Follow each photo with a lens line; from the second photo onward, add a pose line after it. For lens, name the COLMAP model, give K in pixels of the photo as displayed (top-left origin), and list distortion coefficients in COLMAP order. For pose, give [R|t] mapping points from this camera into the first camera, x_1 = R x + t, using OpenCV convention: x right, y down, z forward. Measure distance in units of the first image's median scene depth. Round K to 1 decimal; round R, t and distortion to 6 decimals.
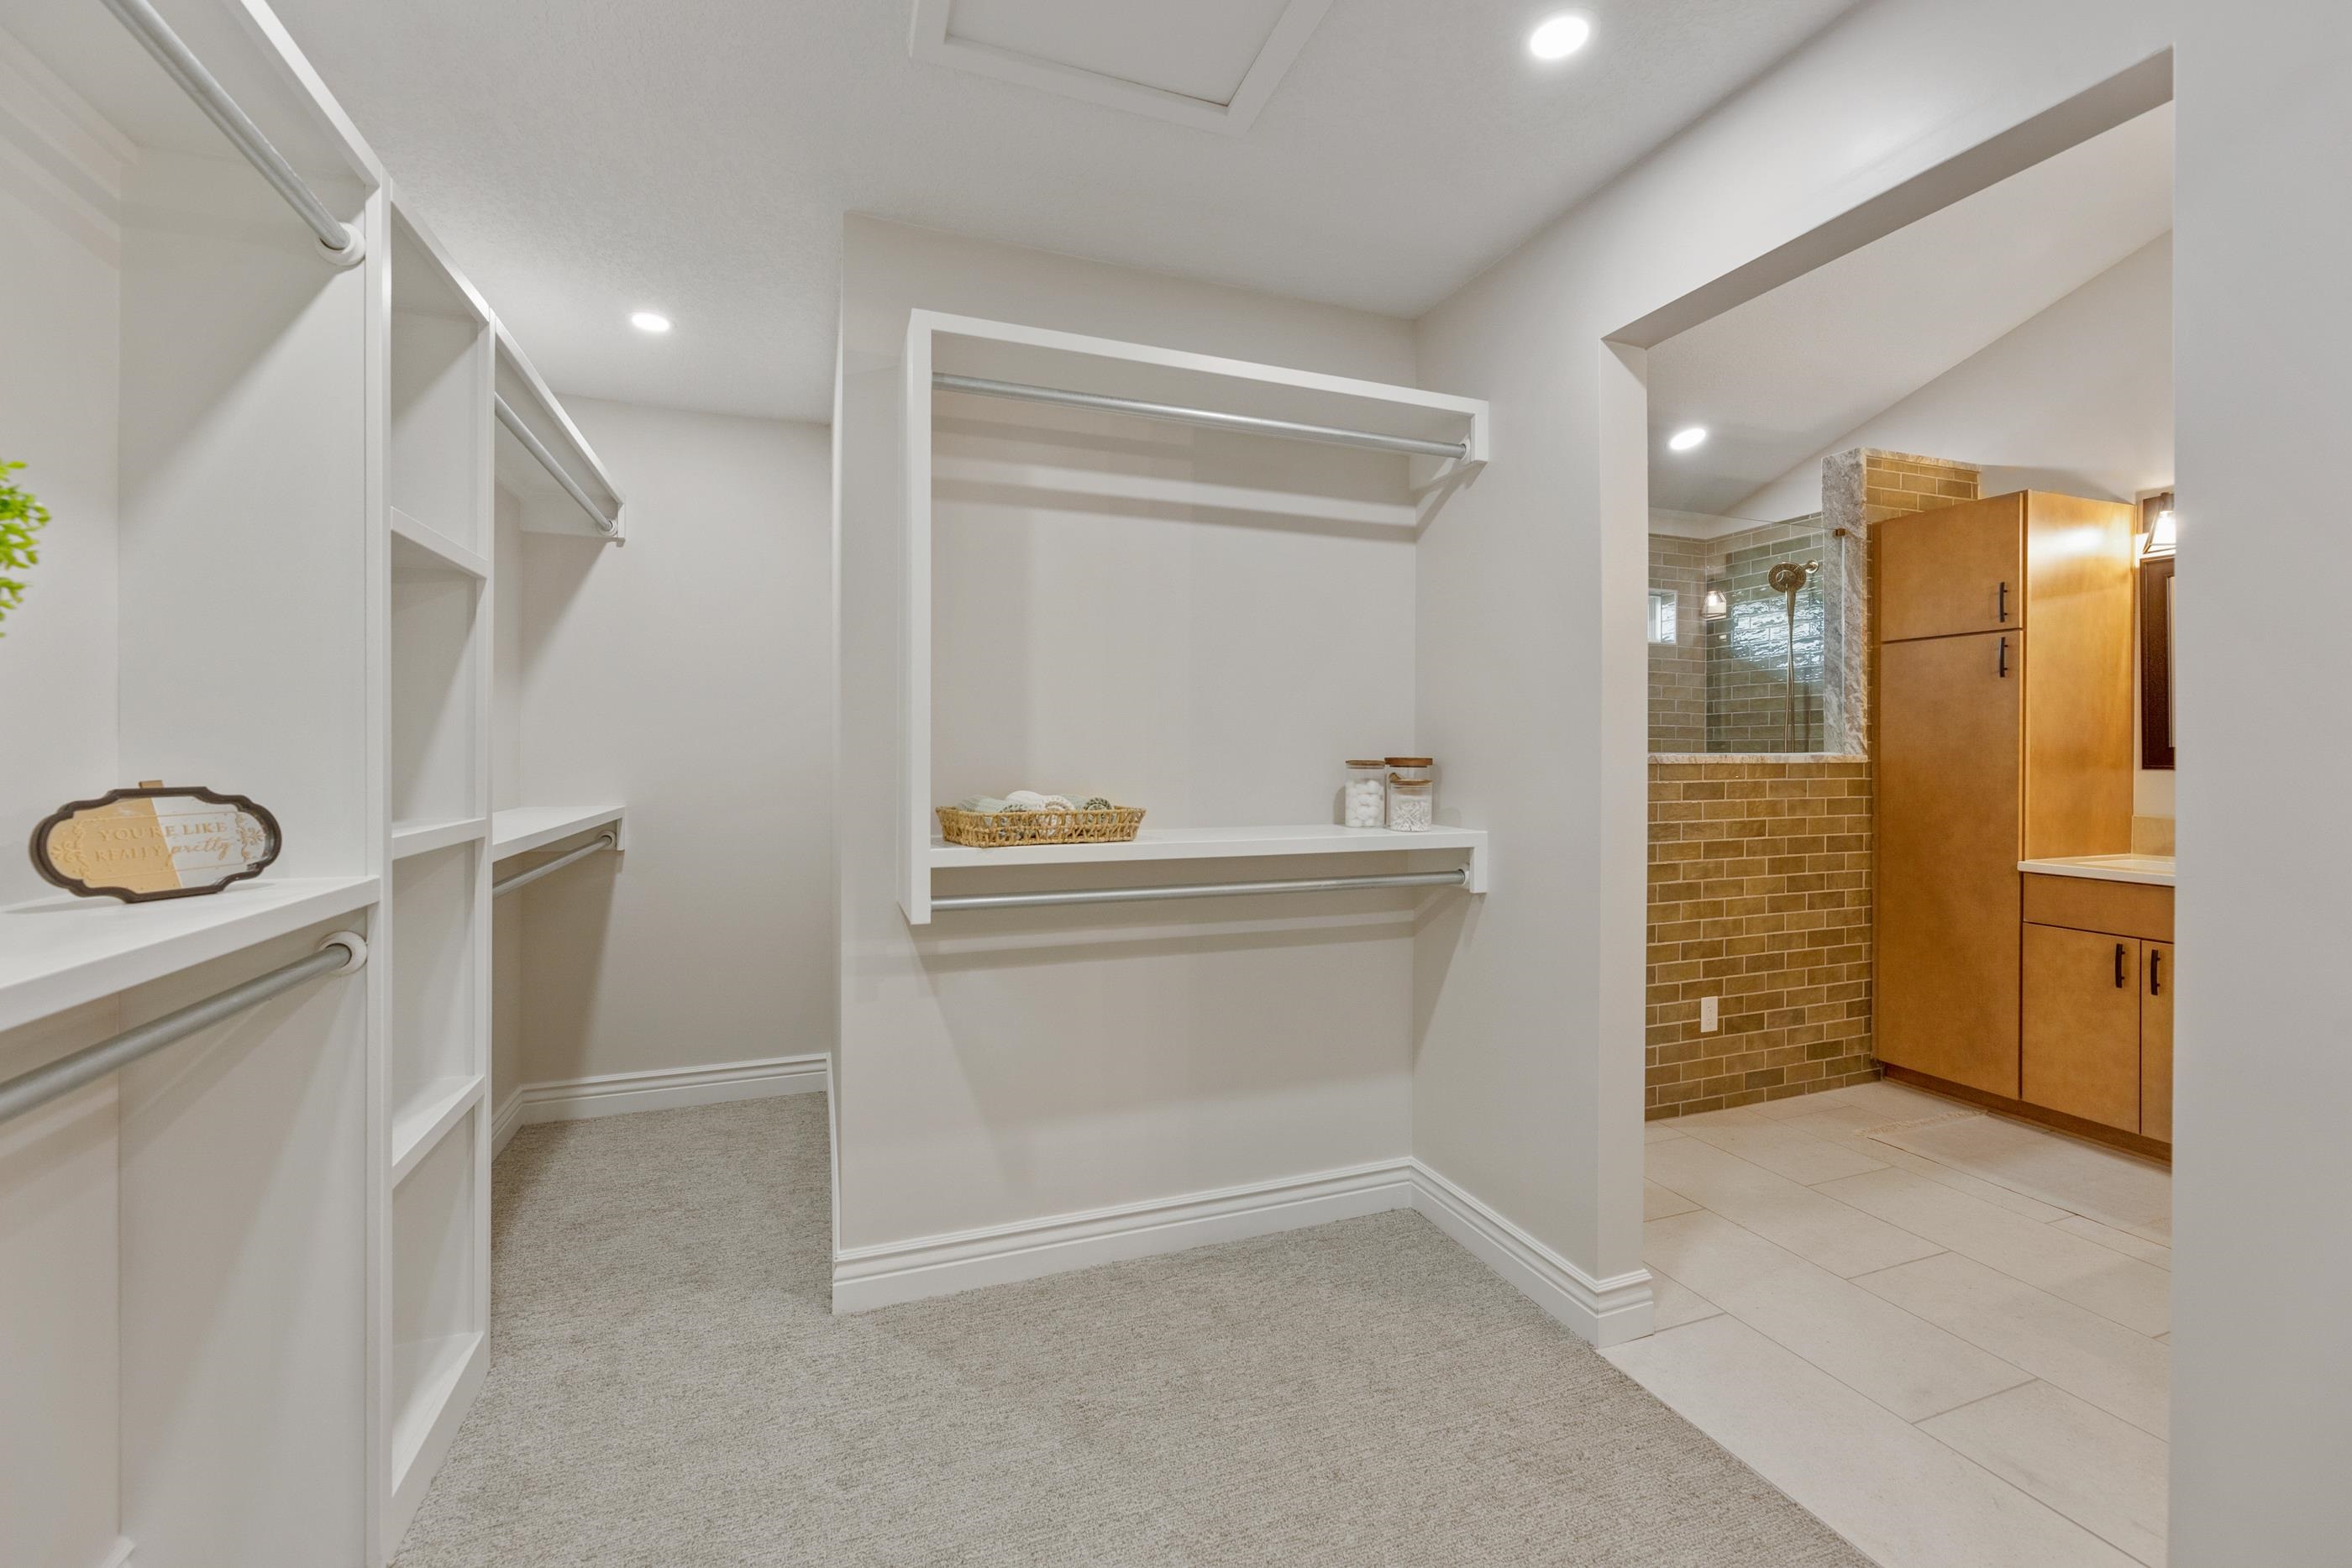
lens RADIAL K [[951.6, 0, 1179.9], [0, 951.6, 753.0], [0, 0, 1]] dist [0.001782, 0.000049]
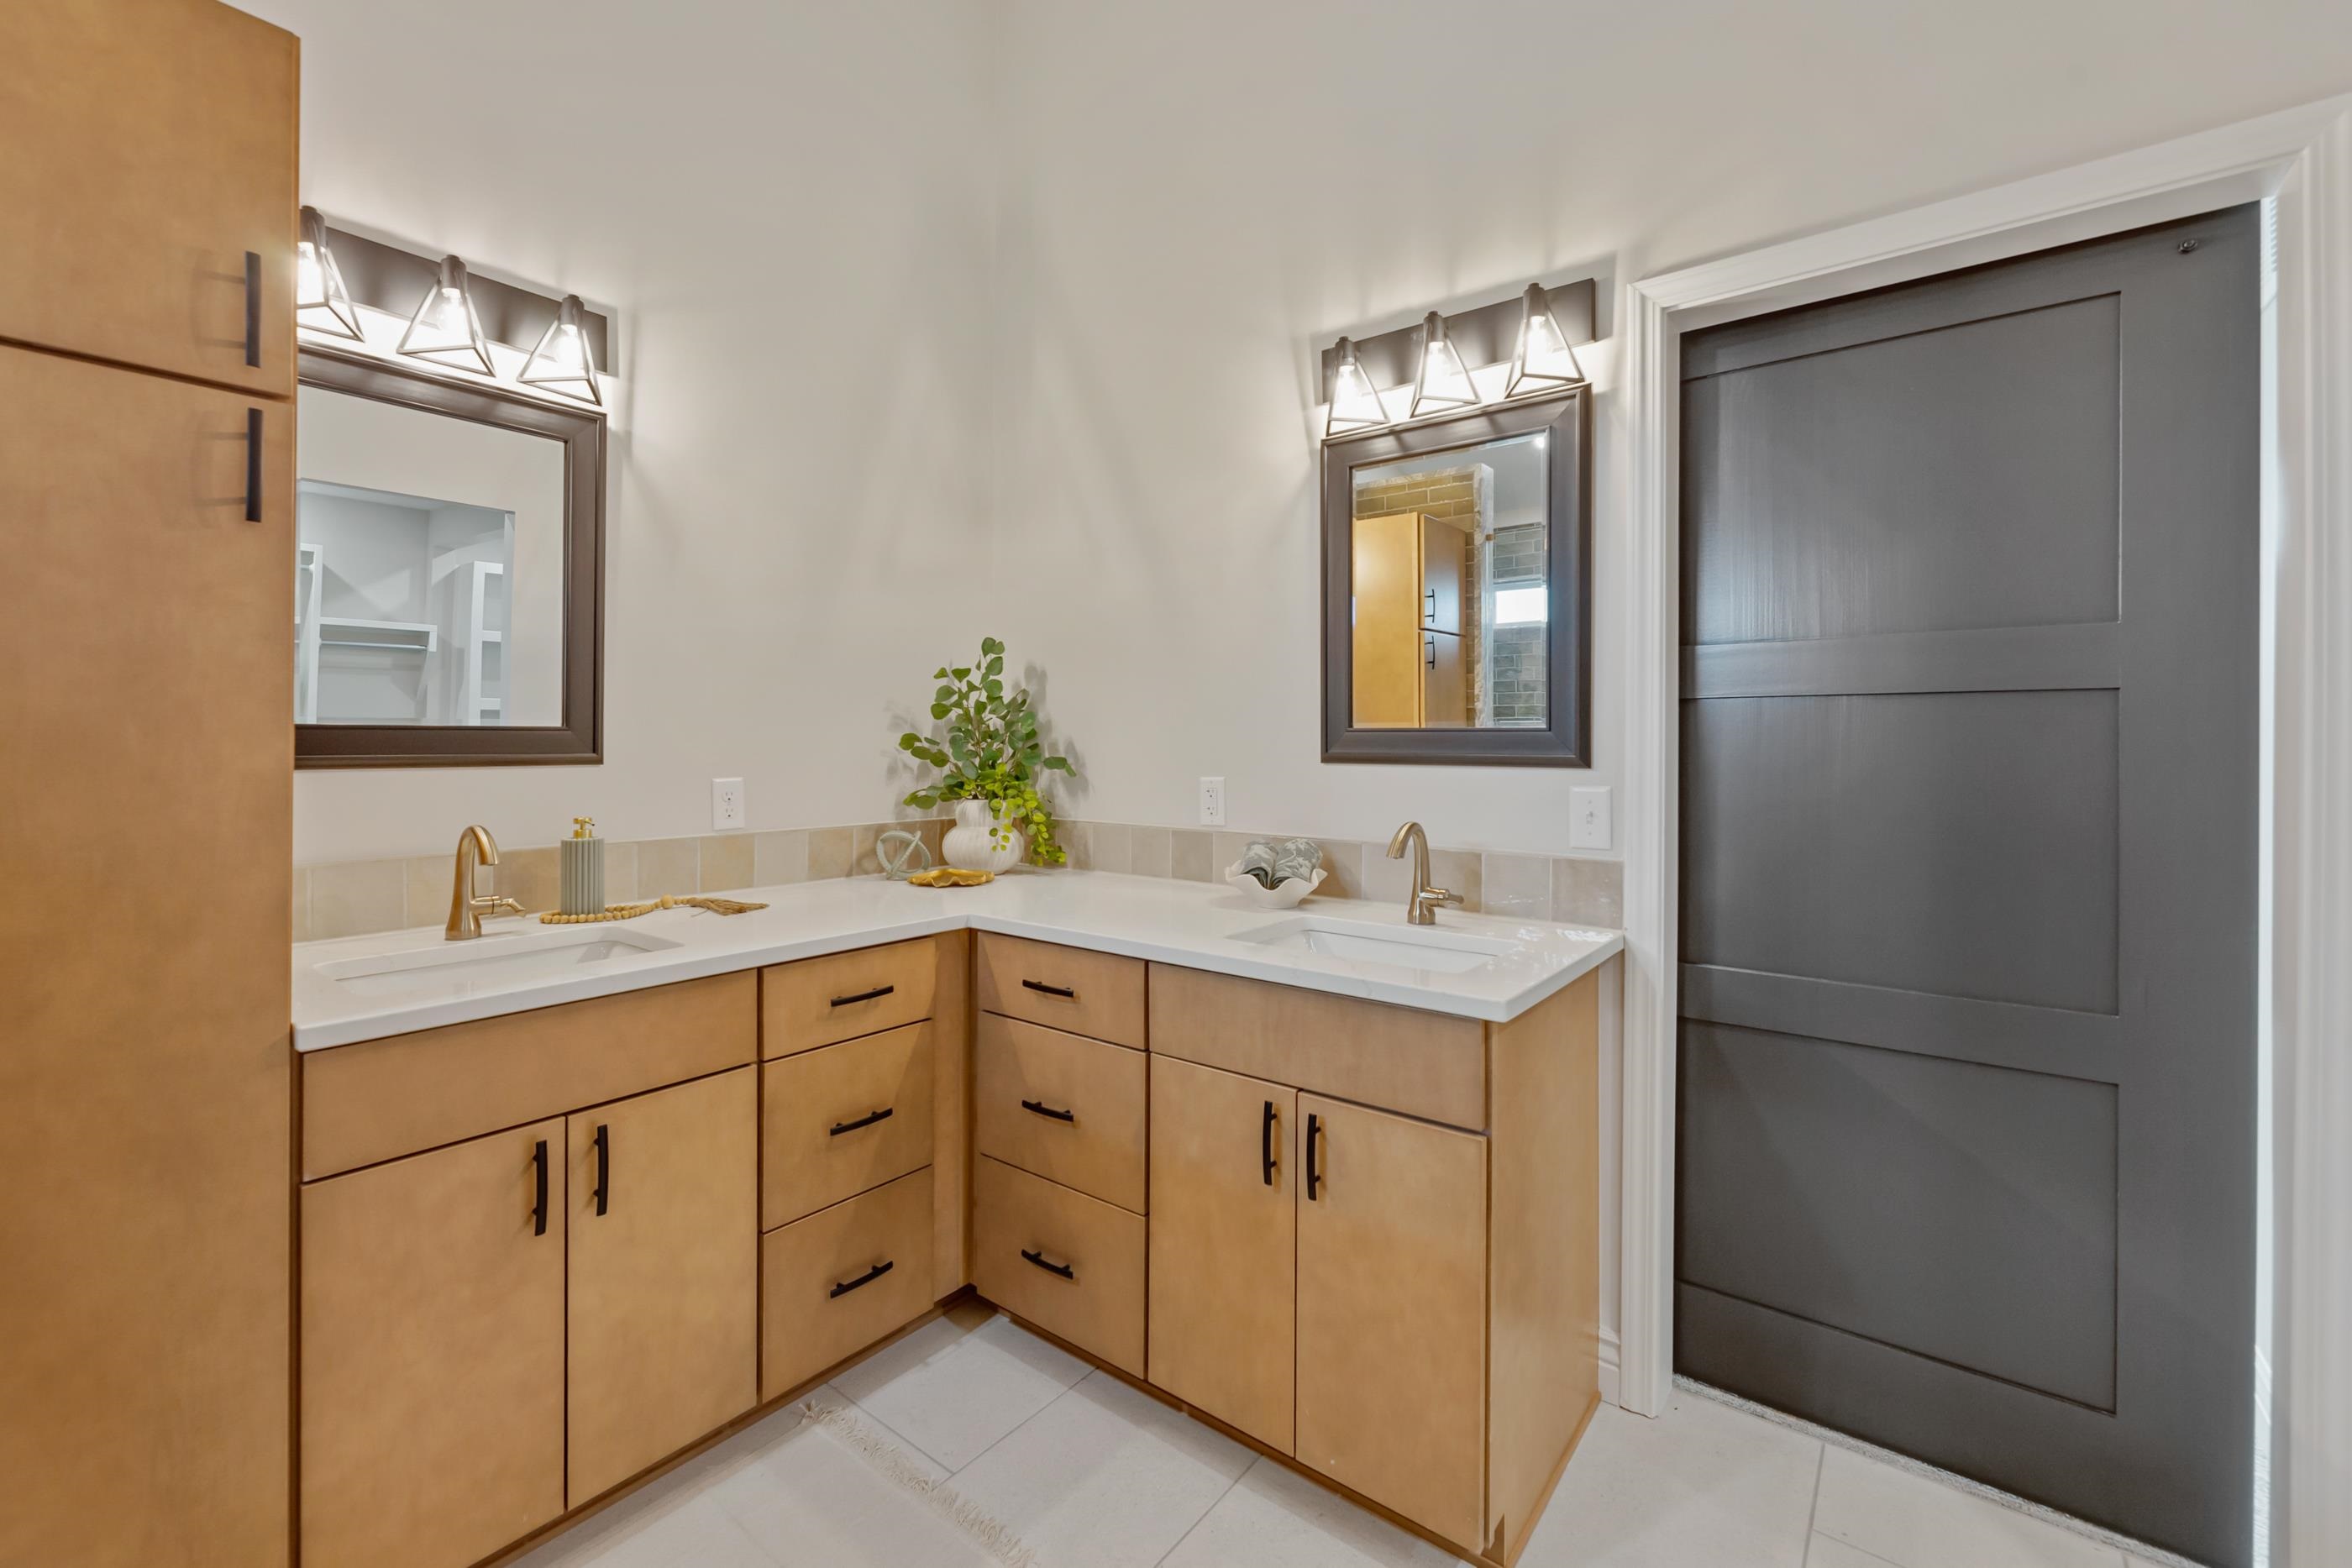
lens RADIAL K [[951.6, 0, 1170.5], [0, 951.6, 744.6], [0, 0, 1]] dist [0.001782, 0.000049]
pose [[-0.496699, -0.006125, 0.867901, 0.362008], [-0.004935, 0.999979, 0.004233, 0.000203], [-0.867909, -0.002181, -0.496718, 0.829754]]
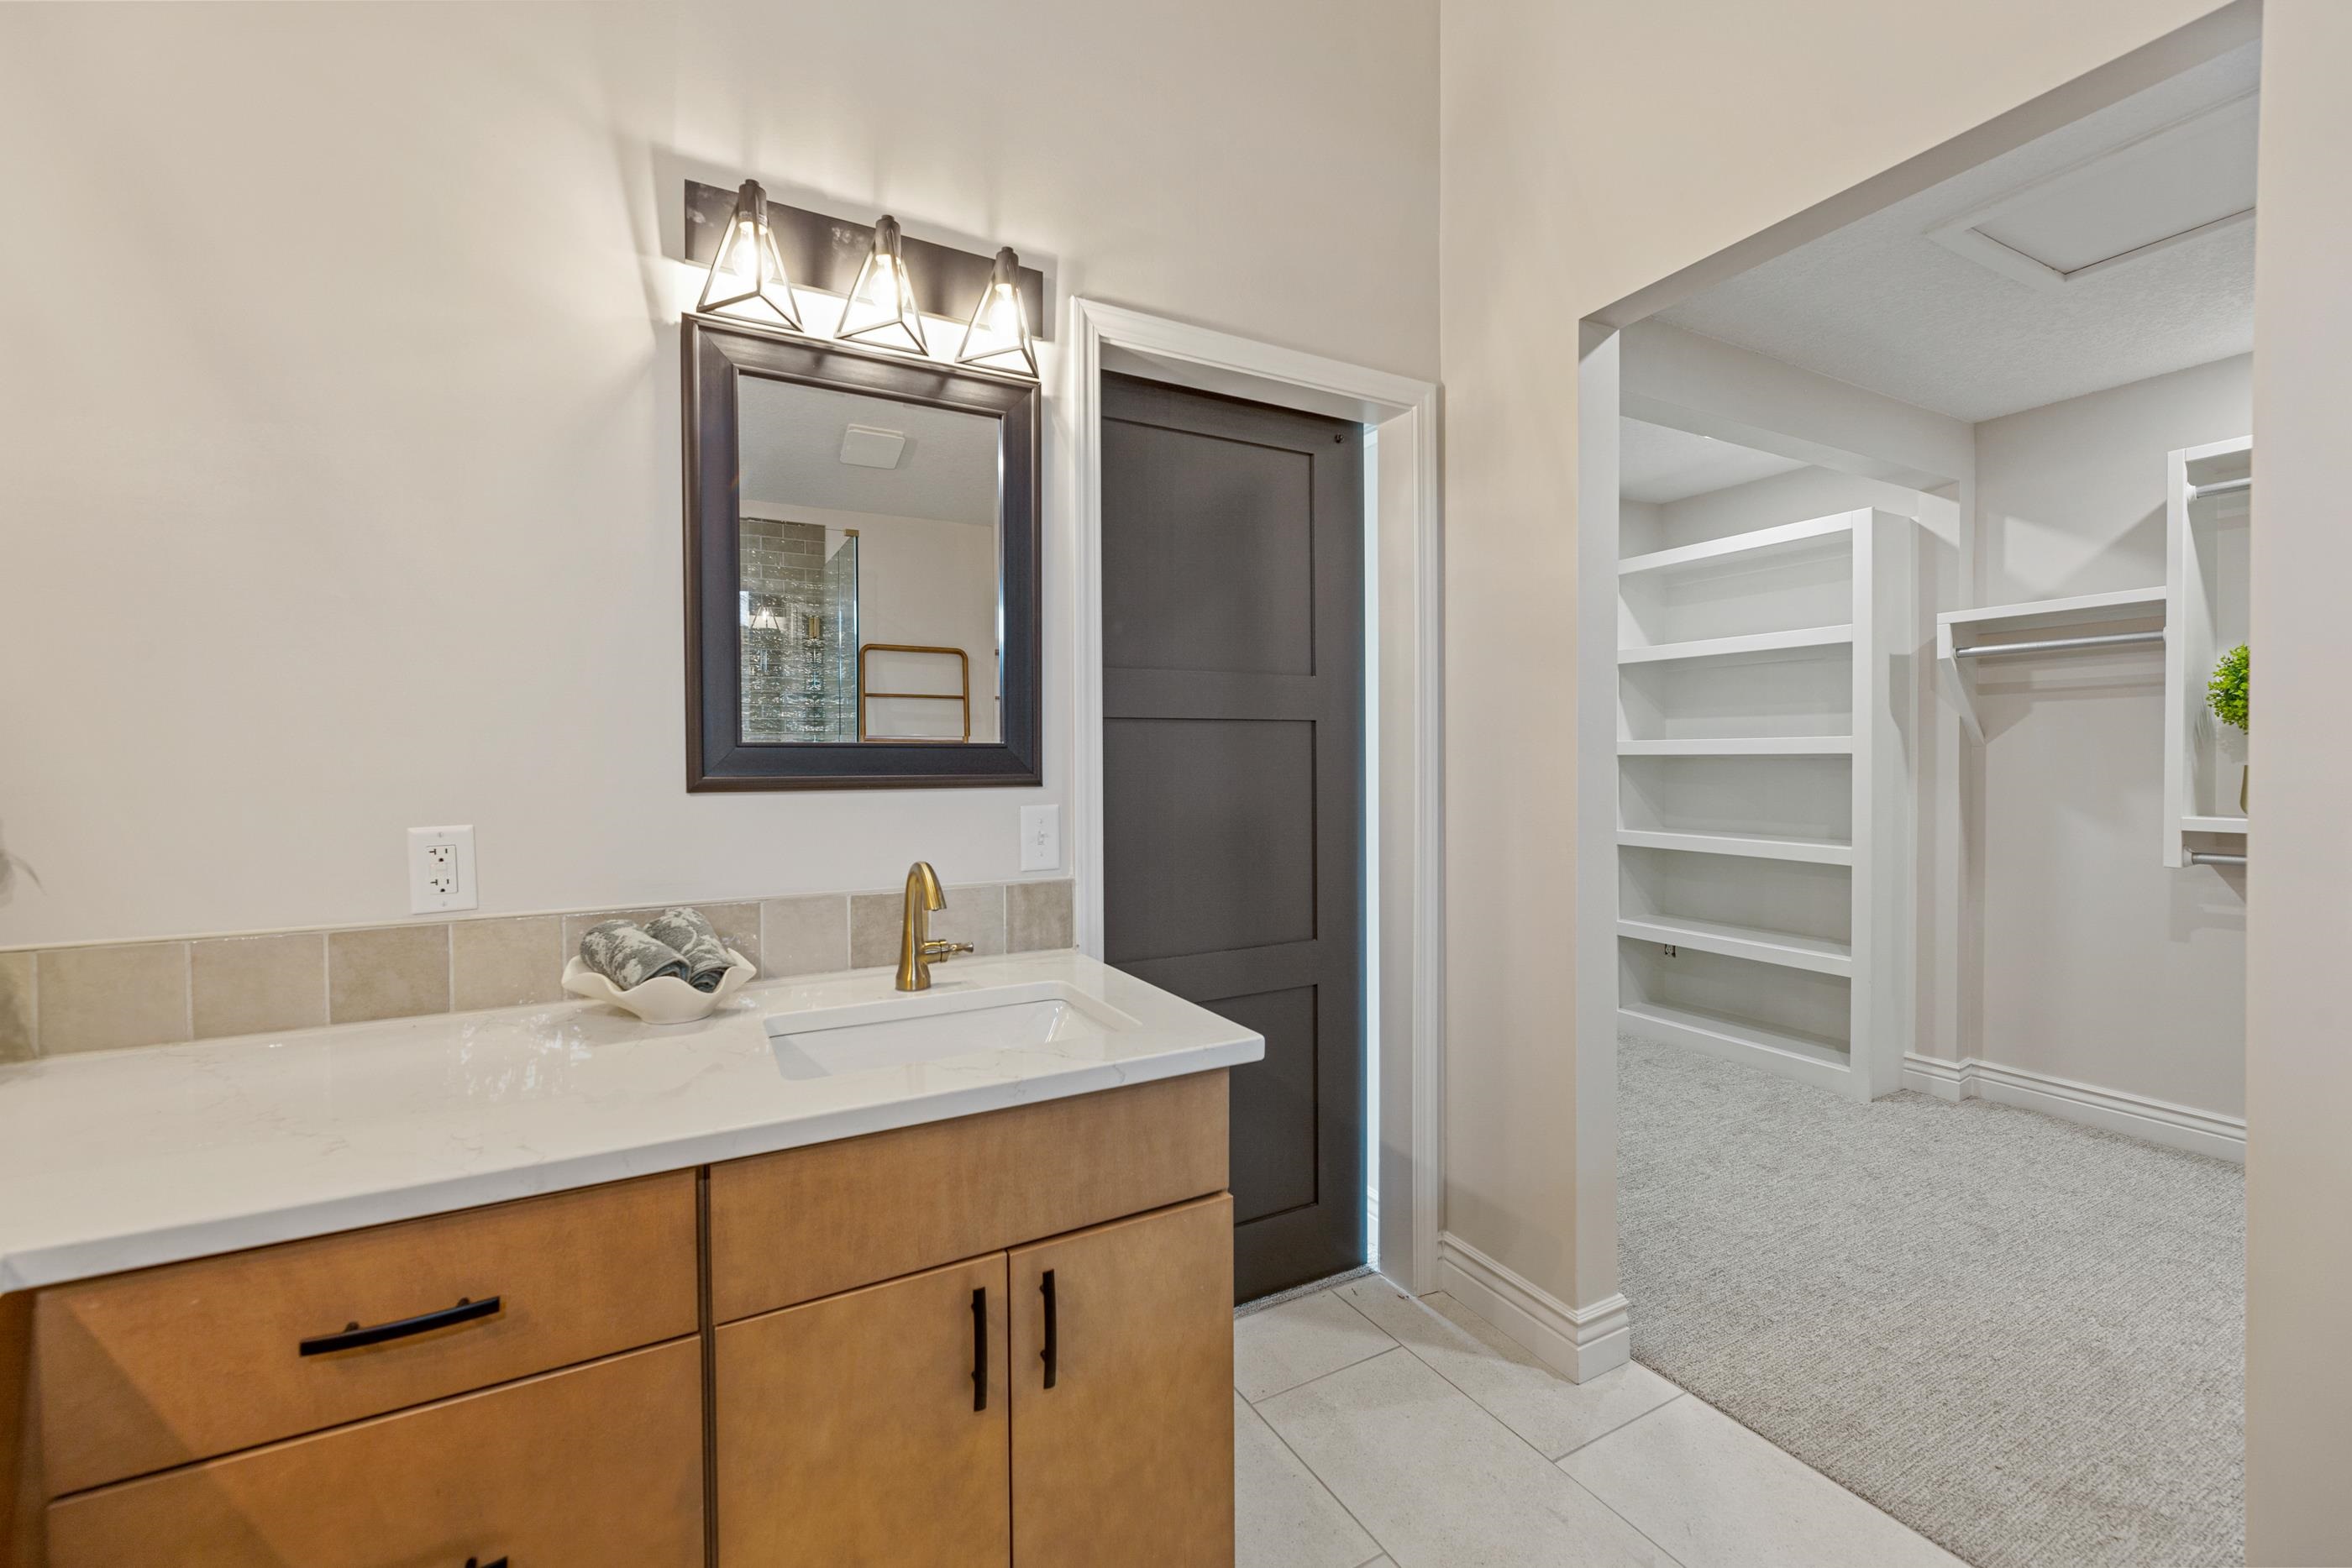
lens RADIAL K [[951.6, 0, 1164.8], [0, 951.6, 765.9], [0, 0, 1]] dist [0.001782, 0.000049]
pose [[-0.995523, 0.002510, -0.094483, 0.685987], [0.001402, 0.999929, 0.011795, -0.002266], [0.094506, 0.011609, -0.995457, 0.875135]]
